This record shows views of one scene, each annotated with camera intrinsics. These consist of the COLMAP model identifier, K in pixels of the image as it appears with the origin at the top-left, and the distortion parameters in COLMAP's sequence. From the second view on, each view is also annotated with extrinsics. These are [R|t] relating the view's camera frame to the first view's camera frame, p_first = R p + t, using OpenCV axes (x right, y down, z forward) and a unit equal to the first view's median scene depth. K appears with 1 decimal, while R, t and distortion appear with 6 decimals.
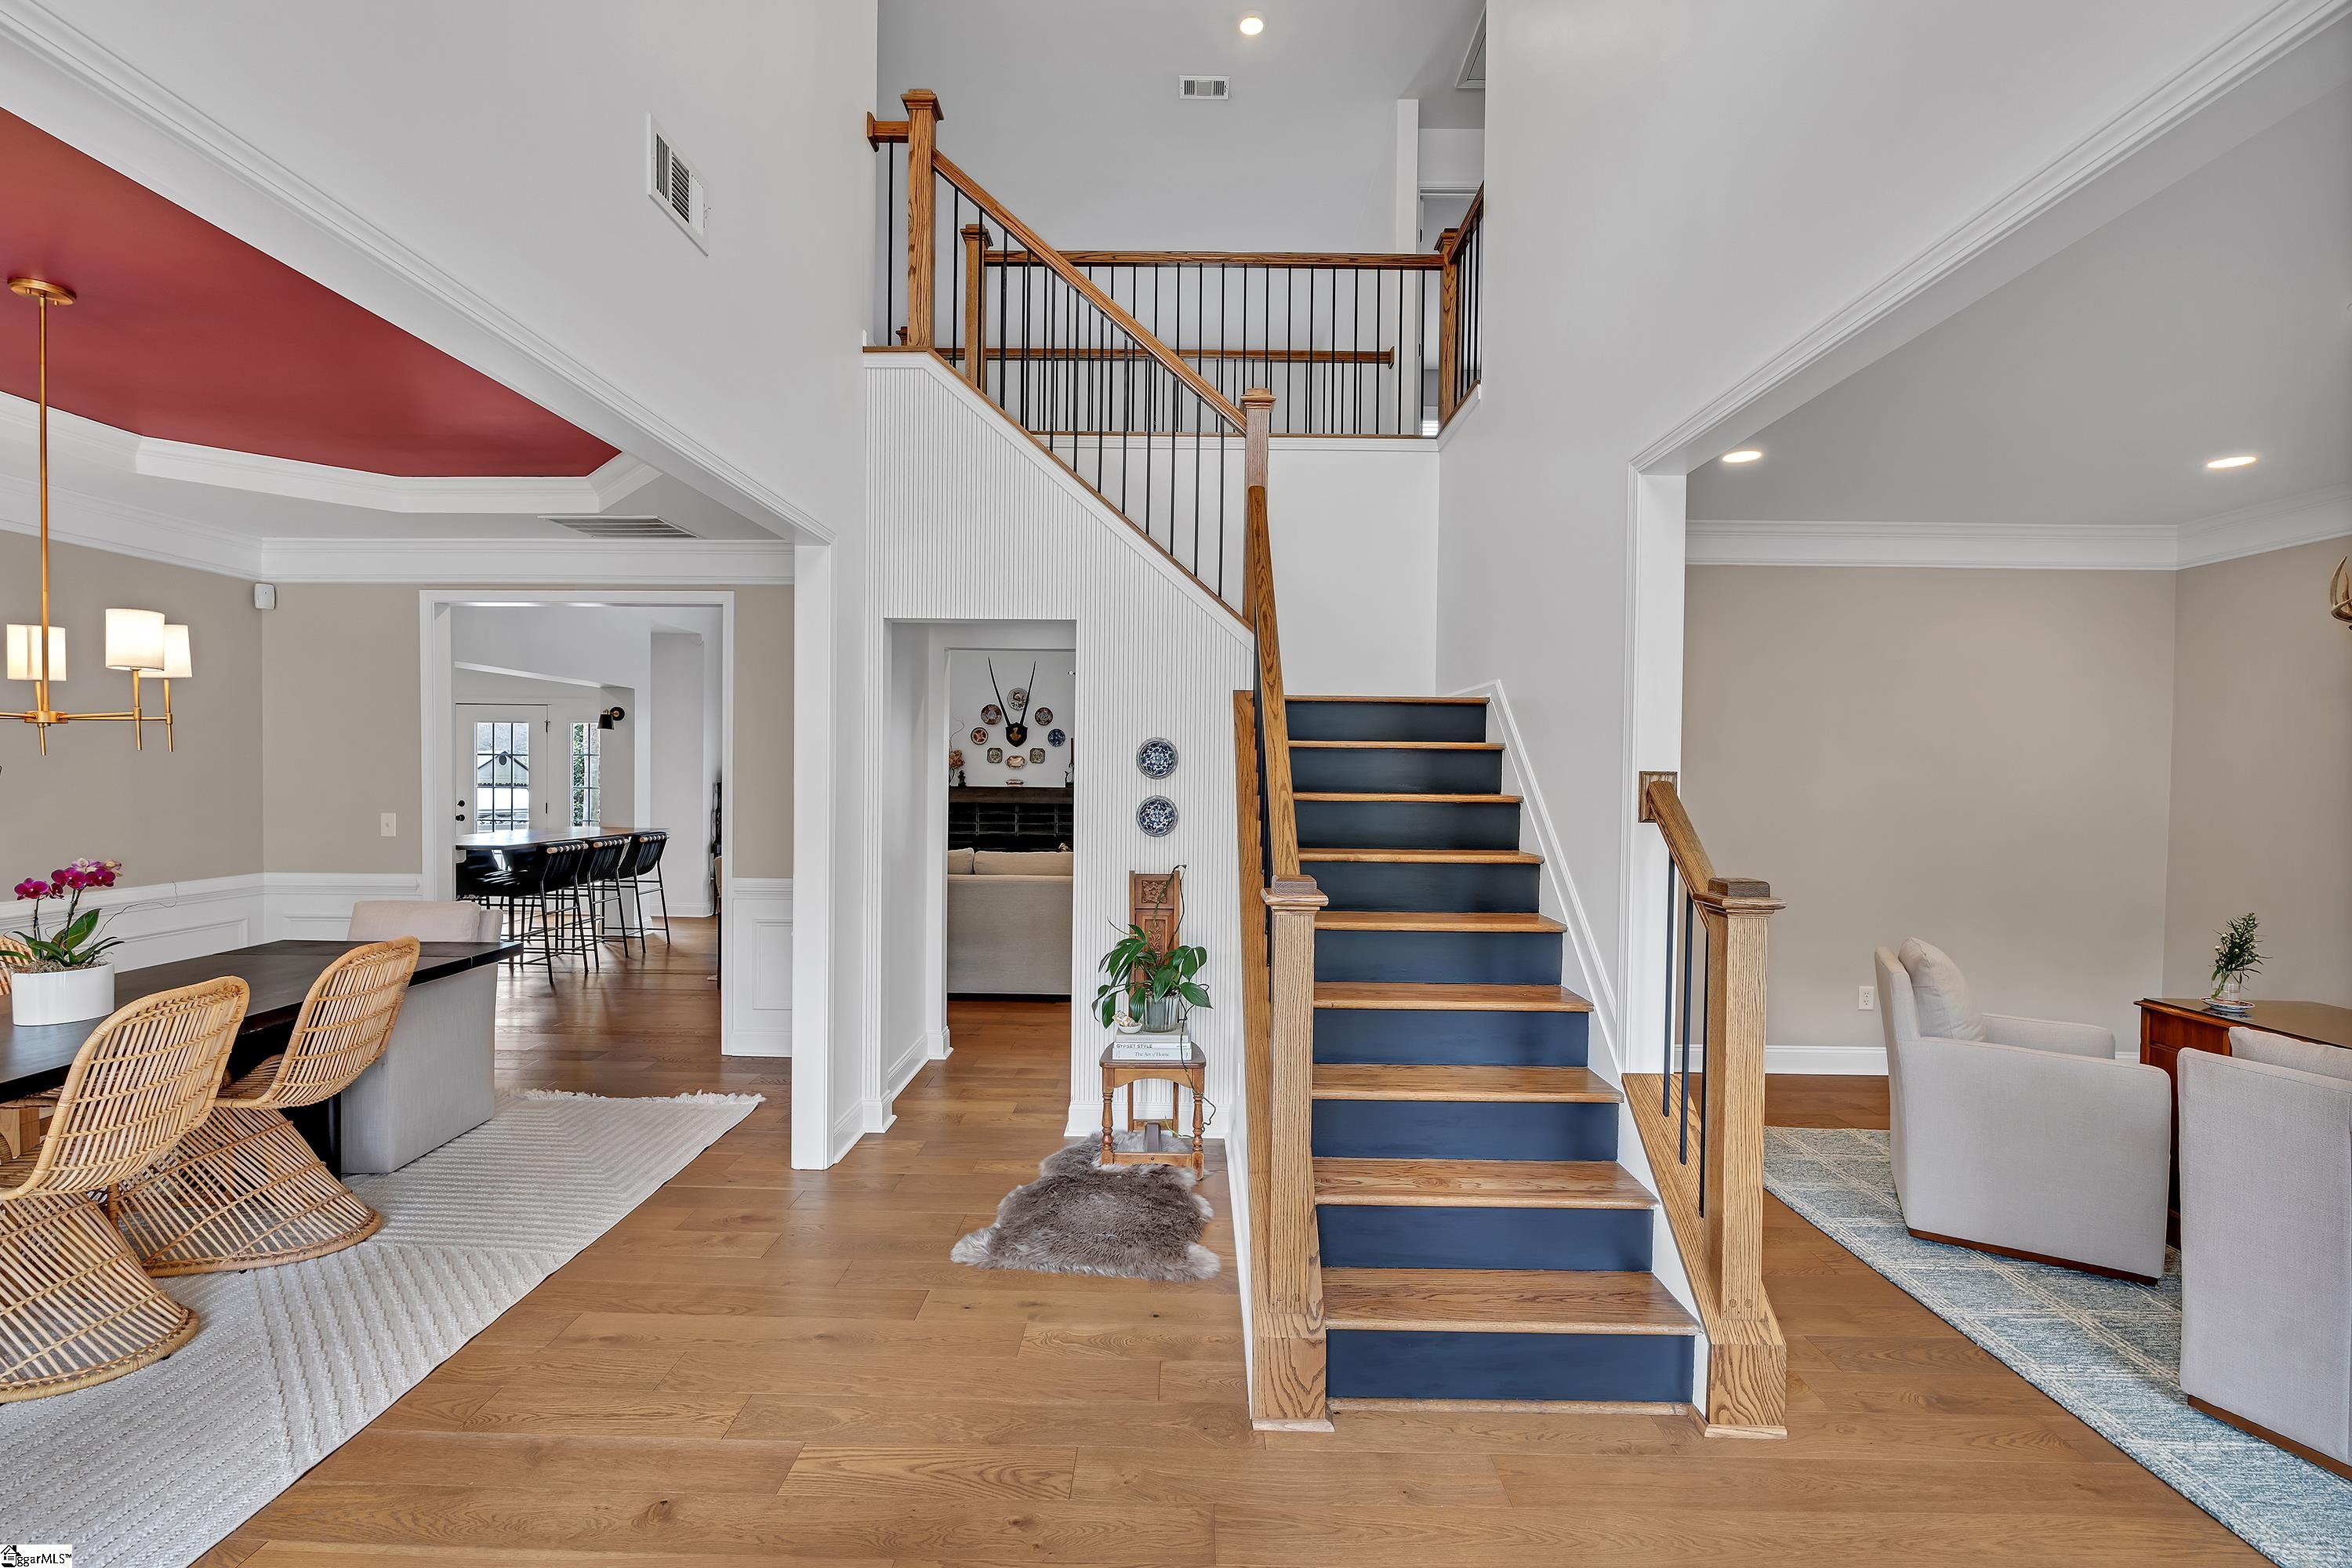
lens RADIAL K [[1030.3, 0, 1188.4], [0, 1030.3, 783.4], [0, 0, 1]] dist [-0.001911, -0.000763]
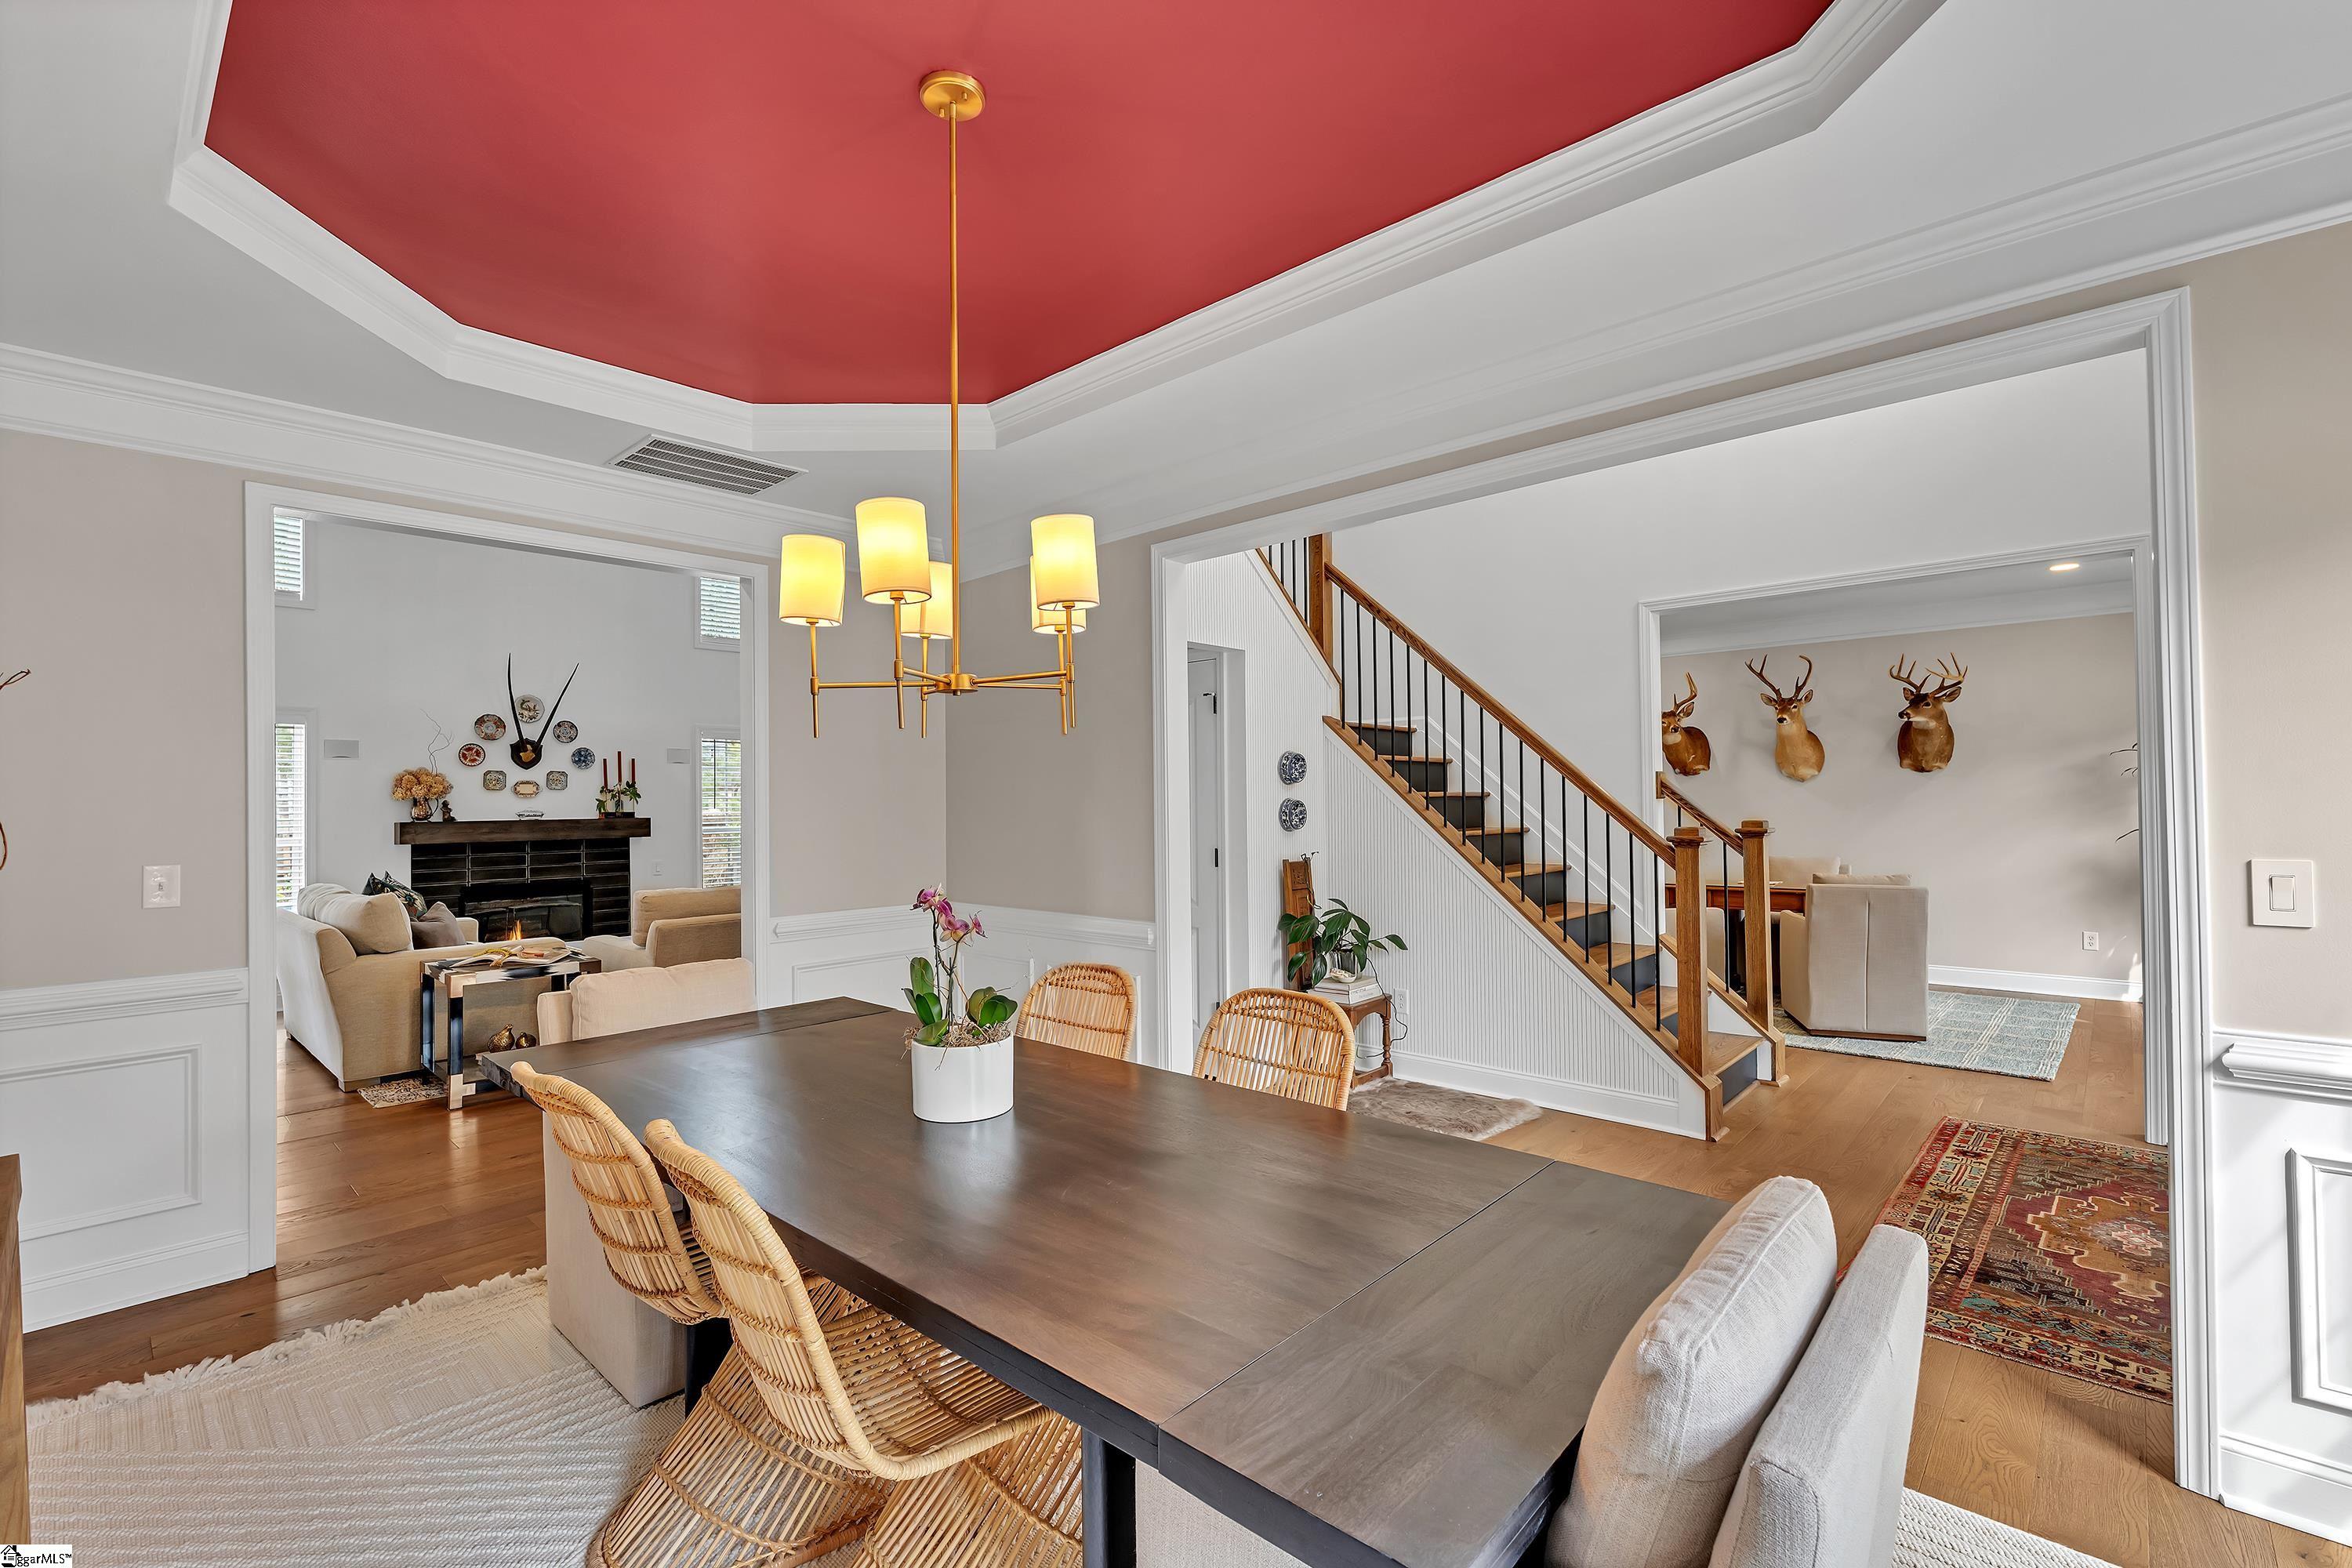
lens RADIAL K [[1030.3, 0, 1183.0], [0, 1030.3, 785.6], [0, 0, 1]] dist [-0.001911, -0.000763]
pose [[0.688285, -0.008161, 0.725395, -0.393247], [0.029617, 0.999419, -0.016858, 0.005292], [-0.724836, 0.033087, 0.688127, 0.094000]]
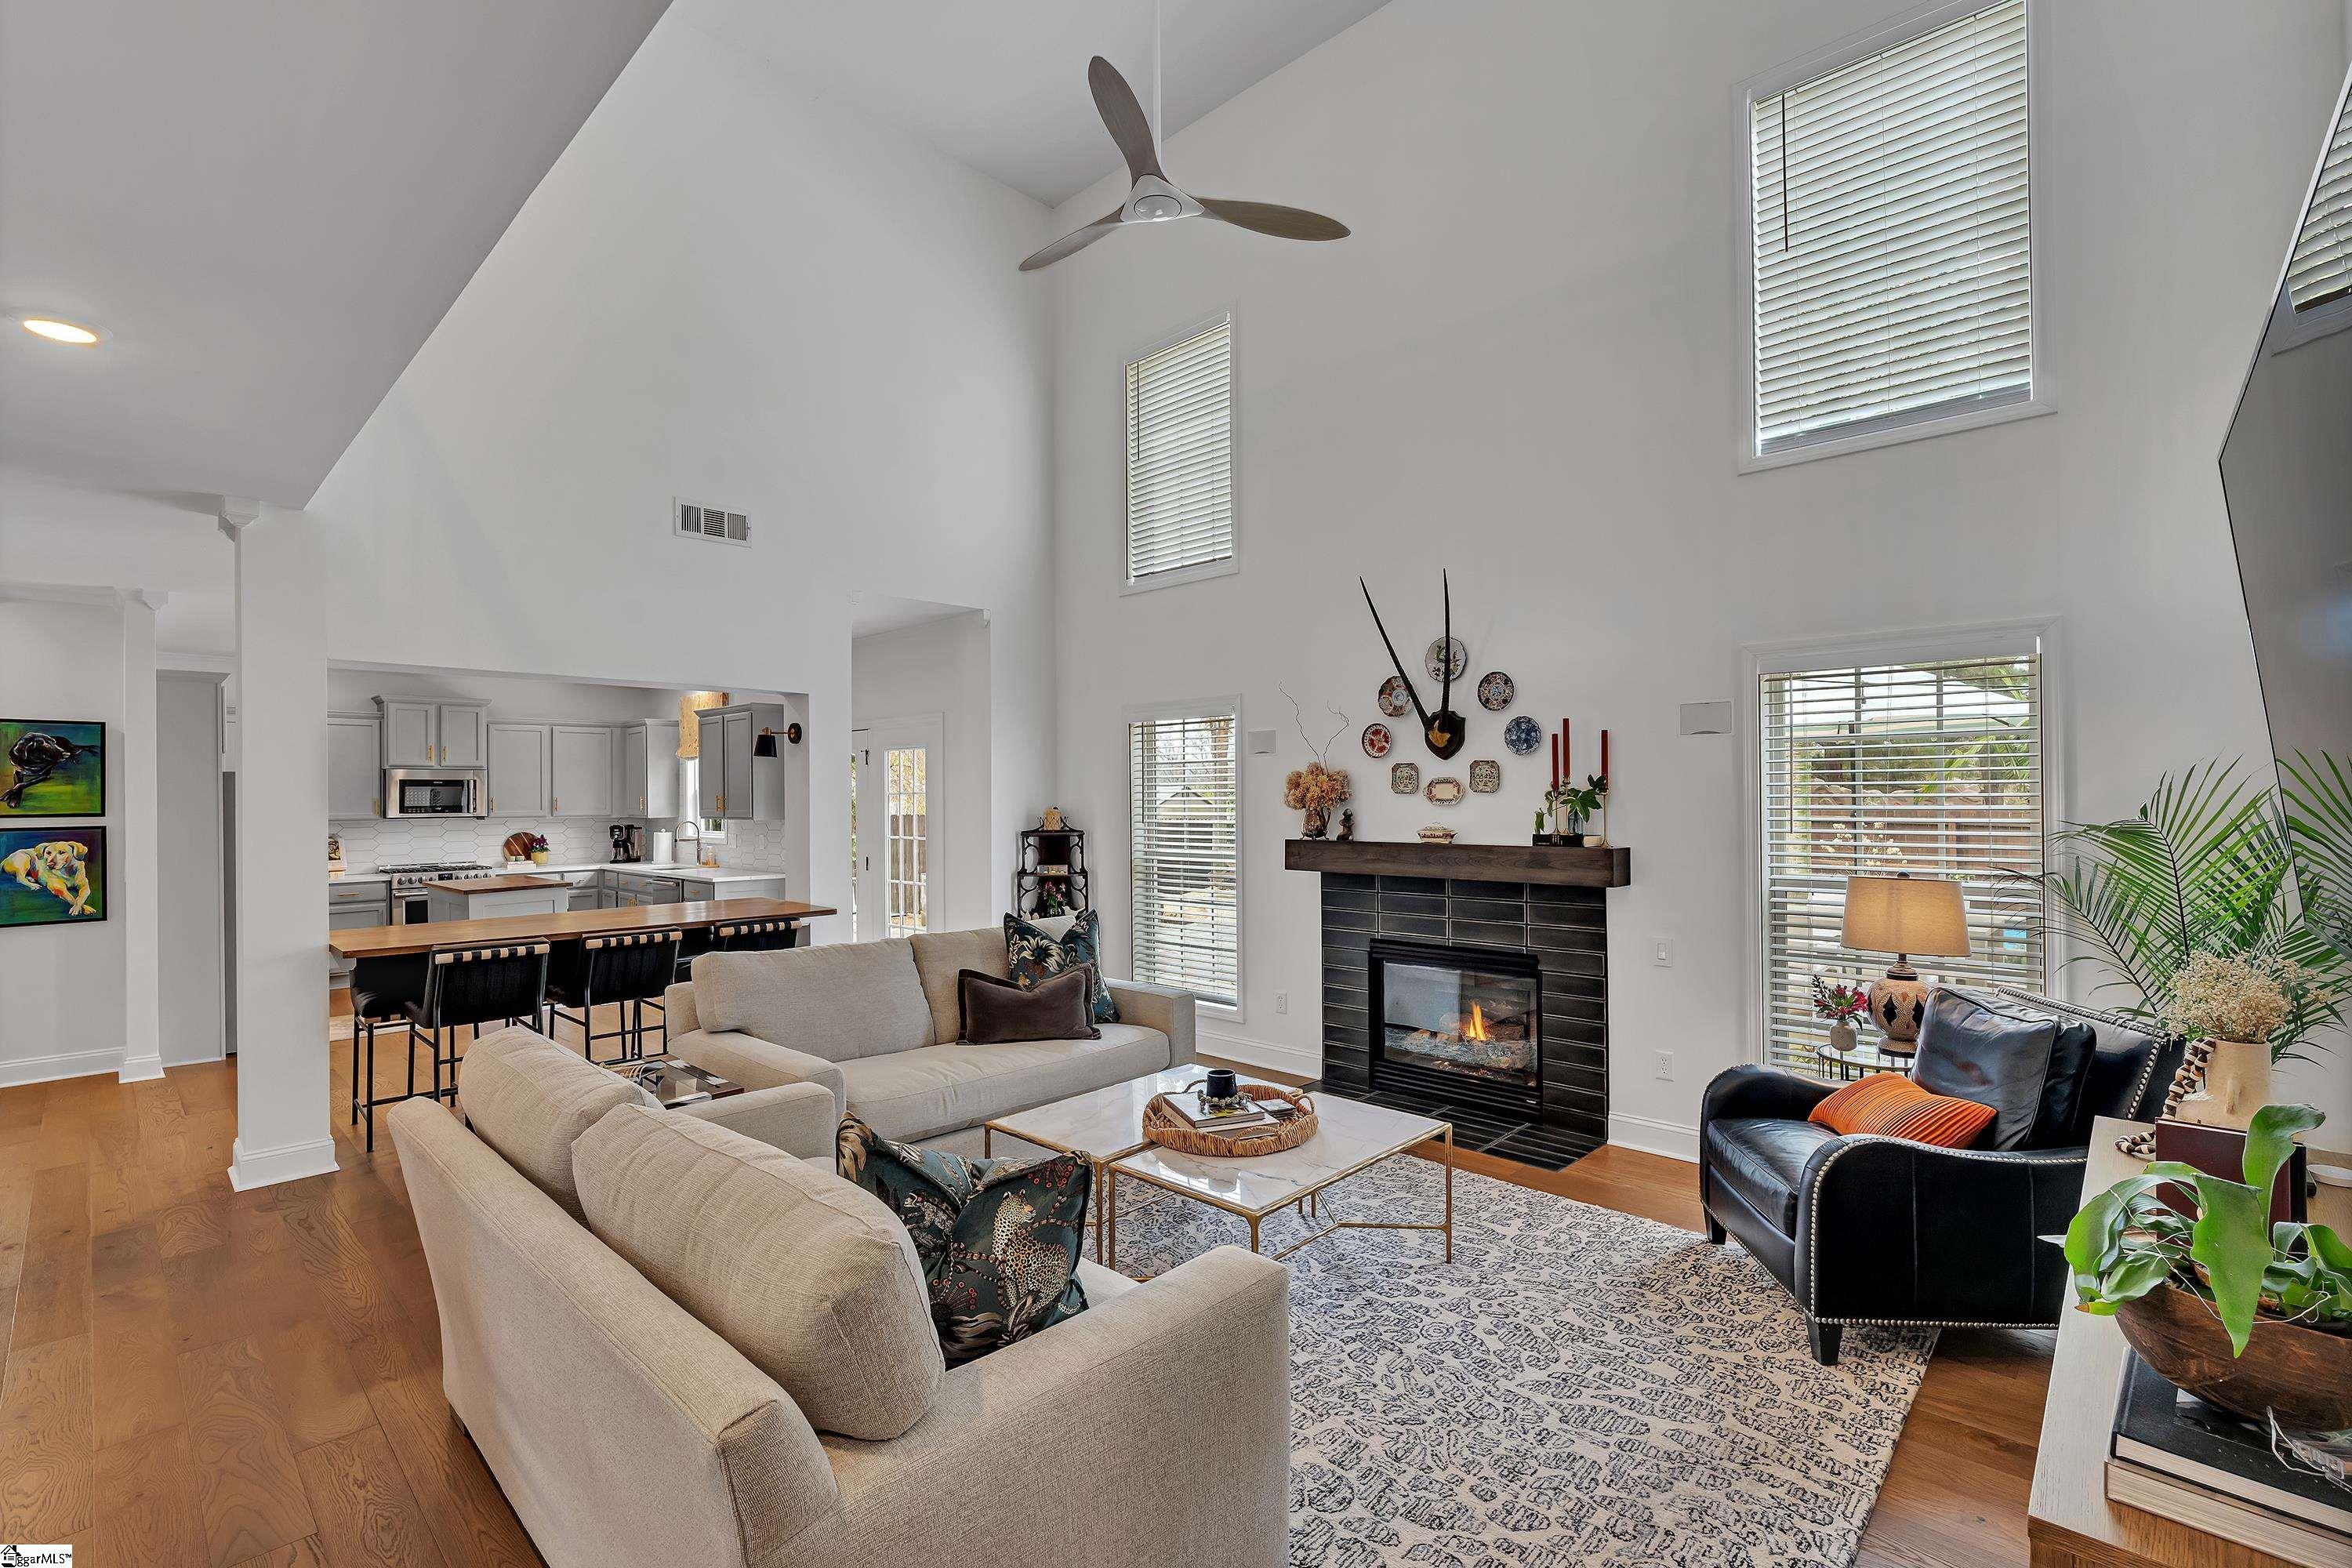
lens RADIAL K [[1038.6, 0, 1175.5], [0, 1038.6, 787.7], [0, 0, 1]] dist [-0.007556, -0.000064]
pose [[0.728333, -0.021740, -0.684878, 0.073333], [0.006539, 0.999672, -0.024778, -0.010962], [0.685192, 0.013569, 0.728236, 0.561983]]
